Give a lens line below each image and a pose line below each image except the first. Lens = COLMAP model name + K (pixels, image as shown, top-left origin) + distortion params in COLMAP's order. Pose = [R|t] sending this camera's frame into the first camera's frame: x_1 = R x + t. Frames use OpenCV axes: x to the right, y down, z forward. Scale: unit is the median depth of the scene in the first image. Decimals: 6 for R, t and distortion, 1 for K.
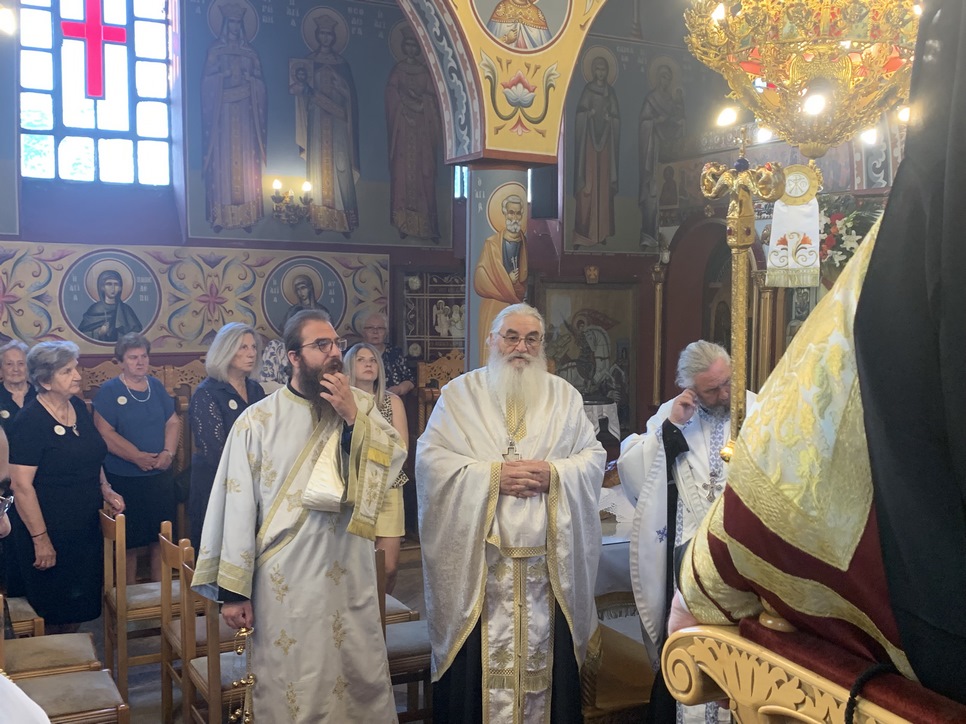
lens RADIAL K [[1052.7, 0, 479.4], [0, 1052.7, 354.6], [0, 0, 1]] dist [0.157163, -0.445486]
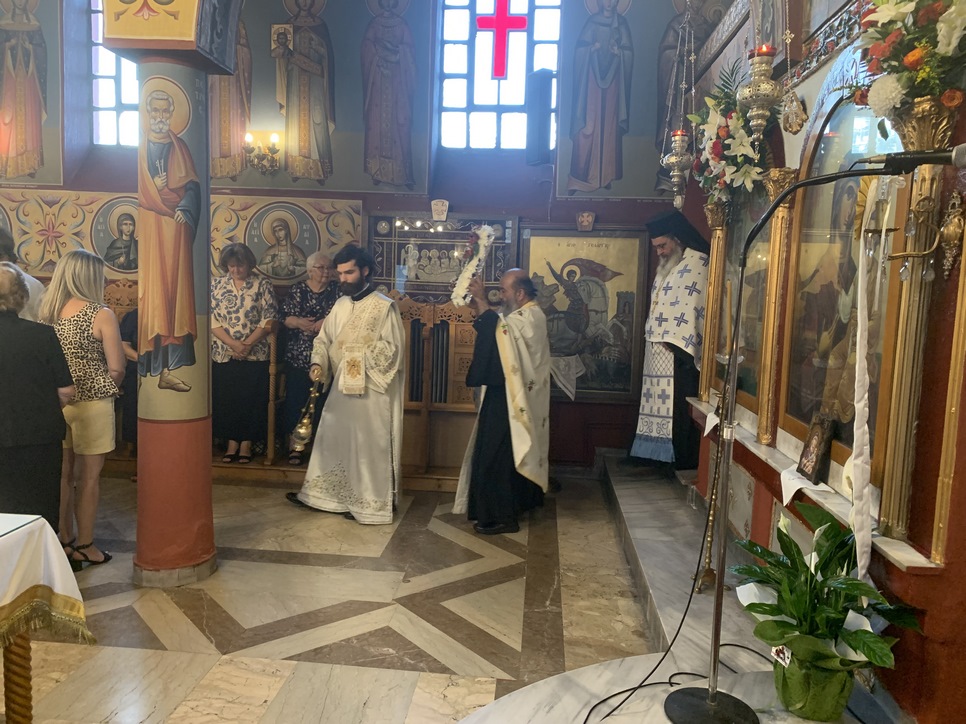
lens RADIAL K [[733.8, 0, 480.8], [0, 733.8, 351.0], [0, 0, 1]] dist [0.051064, -0.061104]
pose [[0.833224, 0.067978, -0.548742, 0.442502], [-0.059978, 0.997670, 0.032520, 0.026600], [0.549674, 0.005816, 0.835359, 0.449435]]
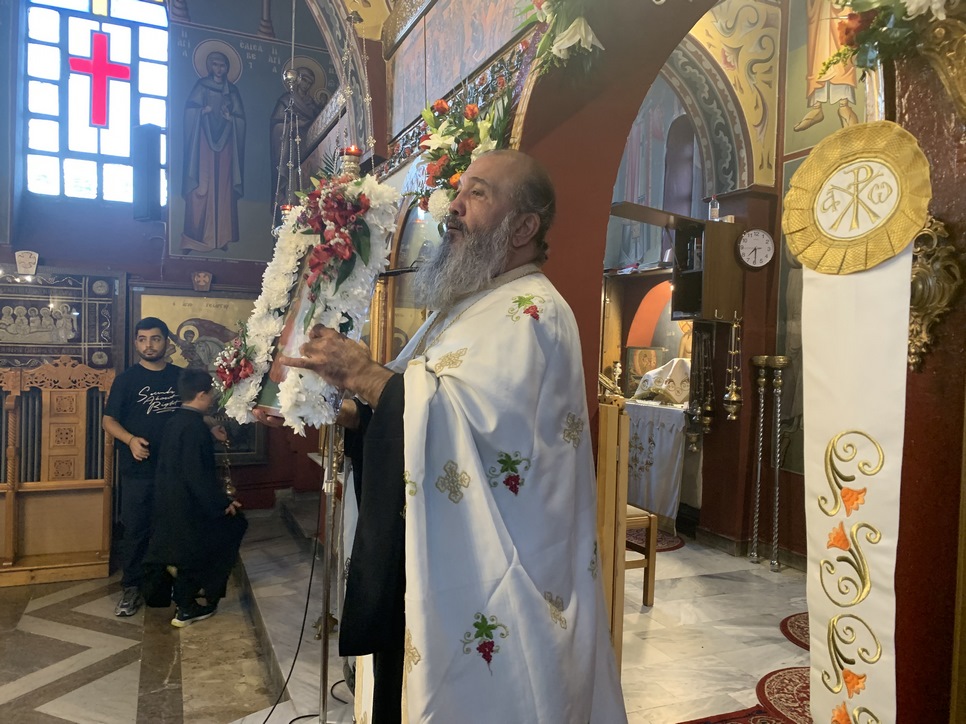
lens RADIAL K [[741.3, 0, 483.0], [0, 741.3, 362.0], [0, 0, 1]] dist [0.015804, 0.000630]
pose [[0.995287, 0.016849, -0.095493, 0.463438], [-0.021092, 0.998827, -0.043590, 0.020240], [0.094647, 0.045399, 0.994475, 0.423284]]
